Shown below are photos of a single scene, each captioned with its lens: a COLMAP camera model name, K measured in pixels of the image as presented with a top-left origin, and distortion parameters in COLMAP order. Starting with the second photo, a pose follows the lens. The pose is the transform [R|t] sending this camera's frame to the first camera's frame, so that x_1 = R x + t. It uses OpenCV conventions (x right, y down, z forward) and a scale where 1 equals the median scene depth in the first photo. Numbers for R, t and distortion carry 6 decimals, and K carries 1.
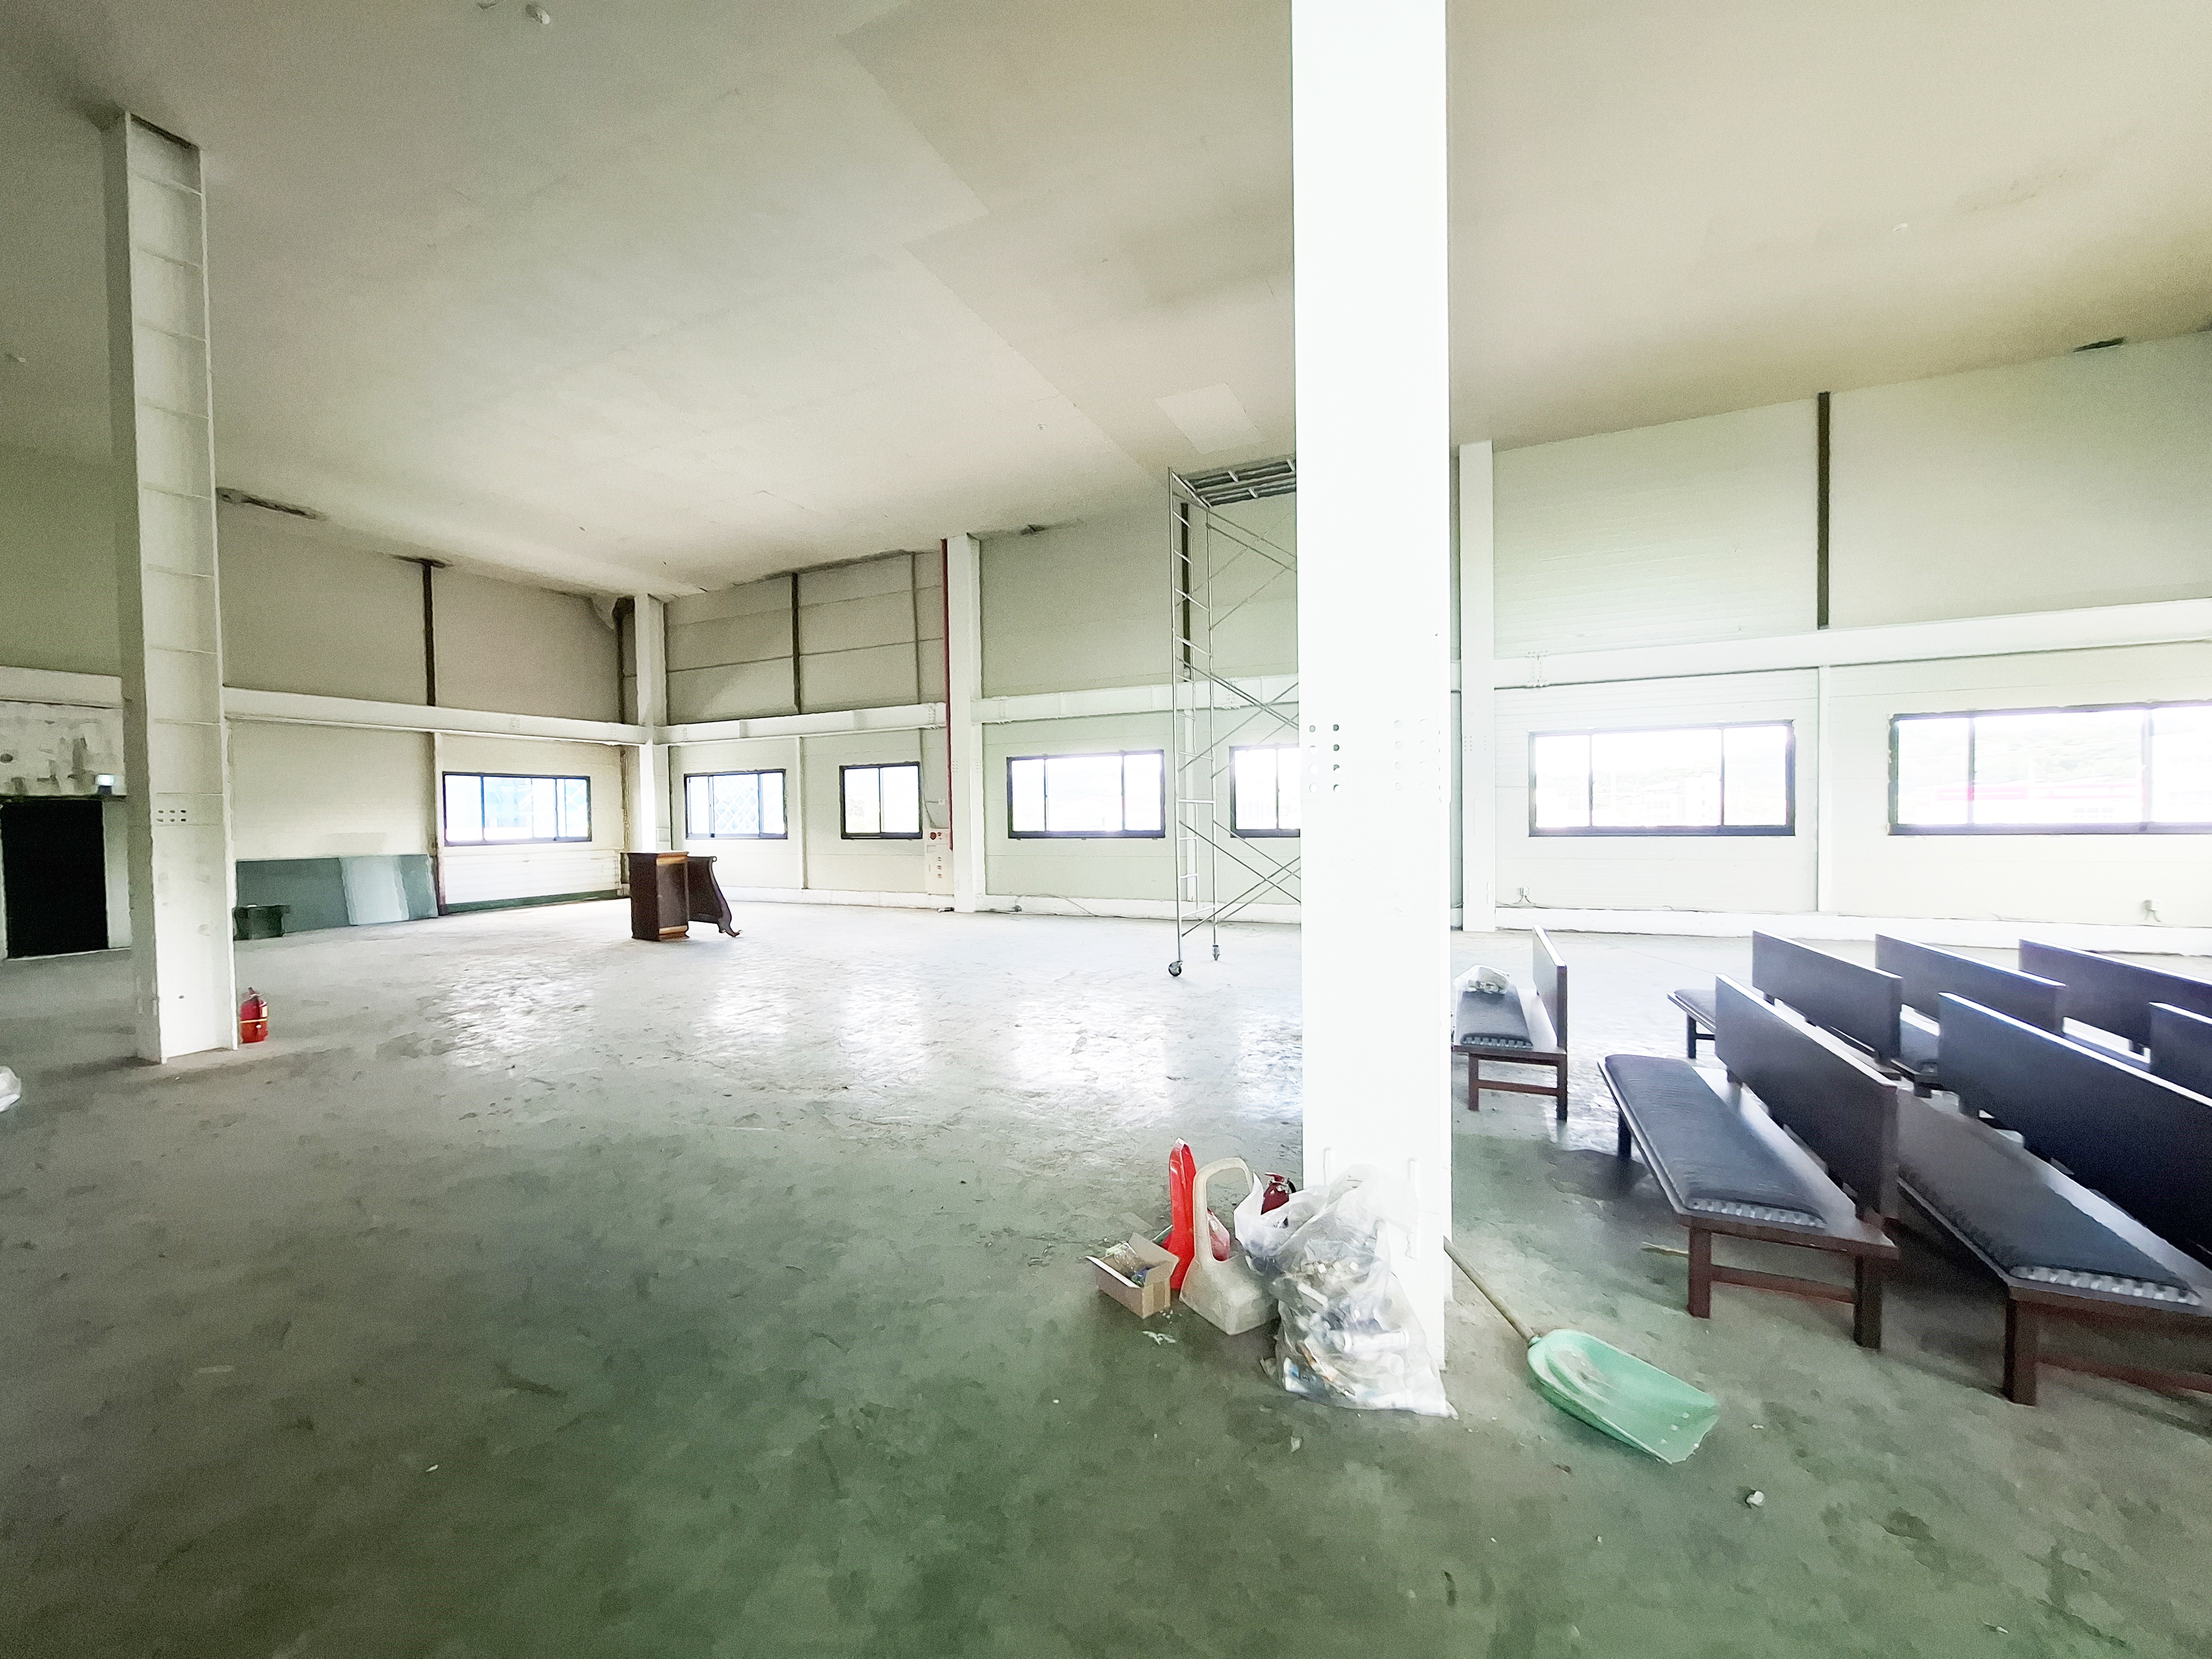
lens RADIAL K [[874.5, 0, 1106.0], [0, 874.5, 829.5], [0, 0, 1]] dist [0.000632, 0.000156]
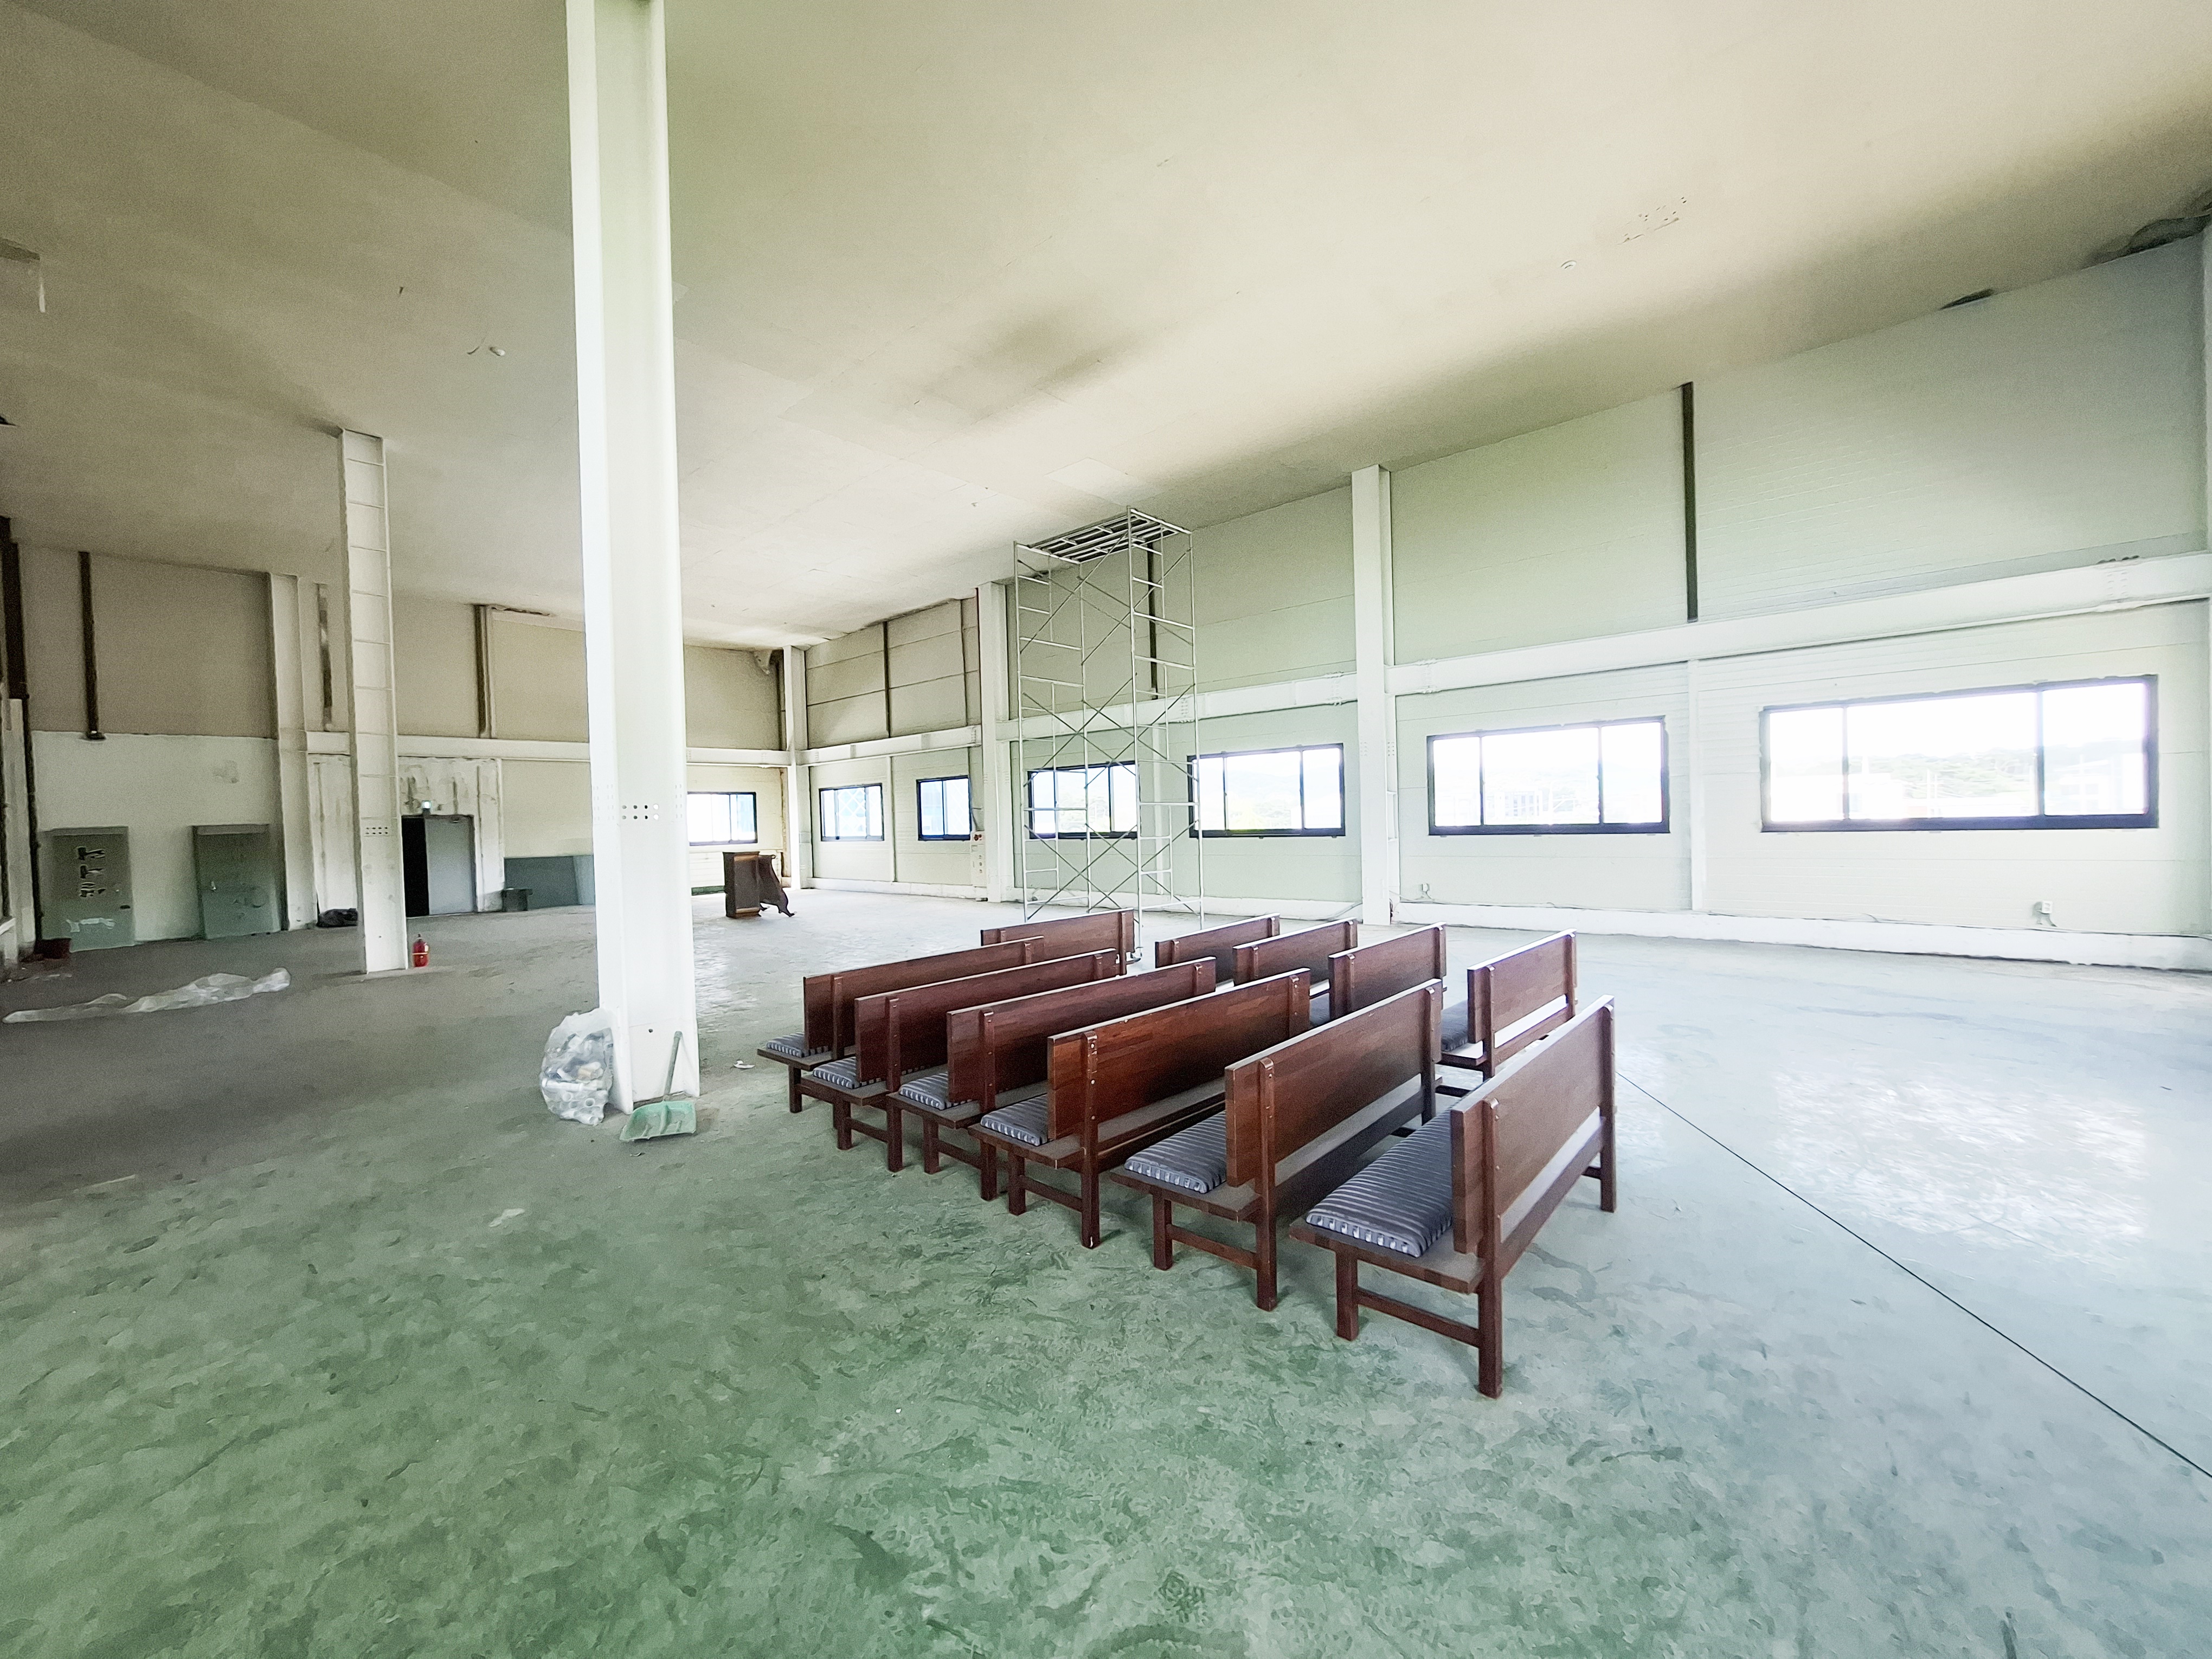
lens RADIAL K [[885.9, 0, 1106.0], [0, 885.9, 829.5], [0, 0, 1]] dist [-0.001163, 0.000173]
pose [[0.956244, -0.008965, -0.292434, 0.324487], [0.009515, 0.999955, 0.000458, -0.002367], [0.292416, -0.003221, 0.956286, -0.095464]]
